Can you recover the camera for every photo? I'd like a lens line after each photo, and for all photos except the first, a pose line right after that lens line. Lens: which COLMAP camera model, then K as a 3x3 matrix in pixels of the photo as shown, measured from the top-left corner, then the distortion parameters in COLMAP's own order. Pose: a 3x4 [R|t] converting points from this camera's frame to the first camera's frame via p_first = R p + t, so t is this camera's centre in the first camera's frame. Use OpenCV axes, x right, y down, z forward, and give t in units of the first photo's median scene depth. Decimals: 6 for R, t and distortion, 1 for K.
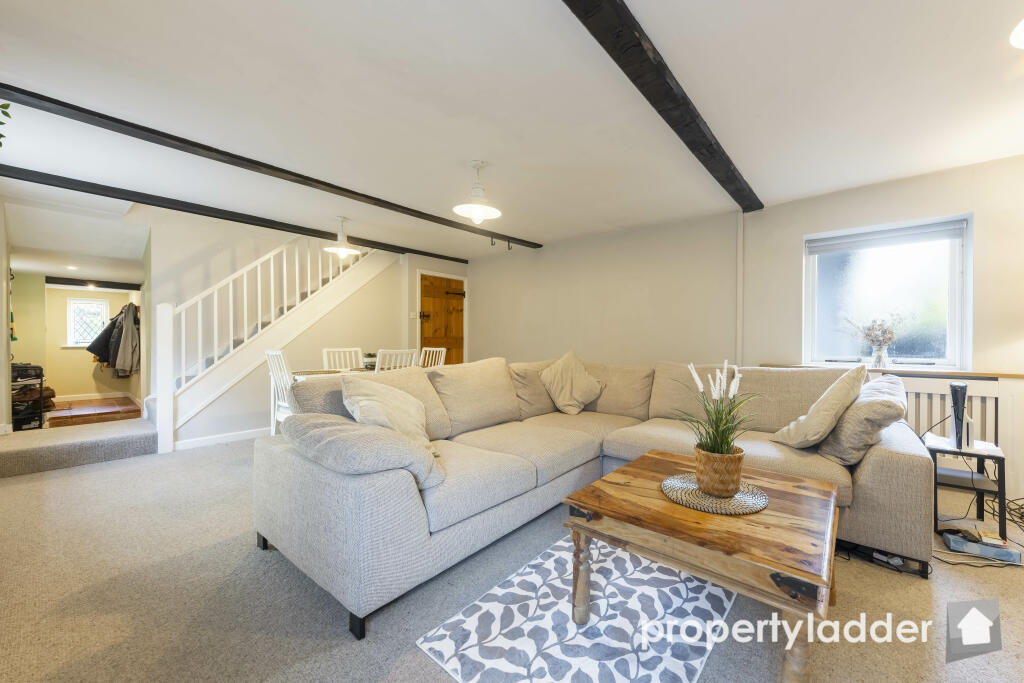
lens RADIAL K [[360.4, 0, 540.5], [0, 360.4, 341.6], [0, 0, 1]] dist [0.018660, -0.005678]
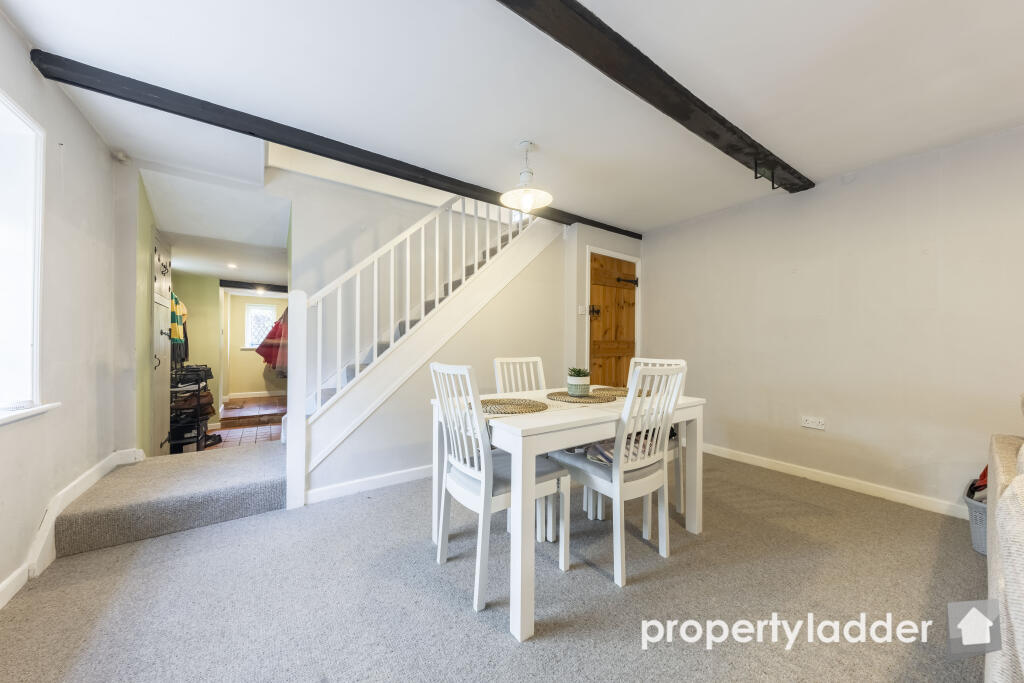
lens RADIAL K [[351.8, 0, 515.0], [0, 351.8, 342.2], [0, 0, 1]] dist [0.018721, -0.005871]
pose [[0.954459, 0.006140, -0.298280, -0.272862], [-0.009275, 0.999916, -0.009095, -0.002365], [0.298199, 0.011447, 0.954435, 0.302155]]
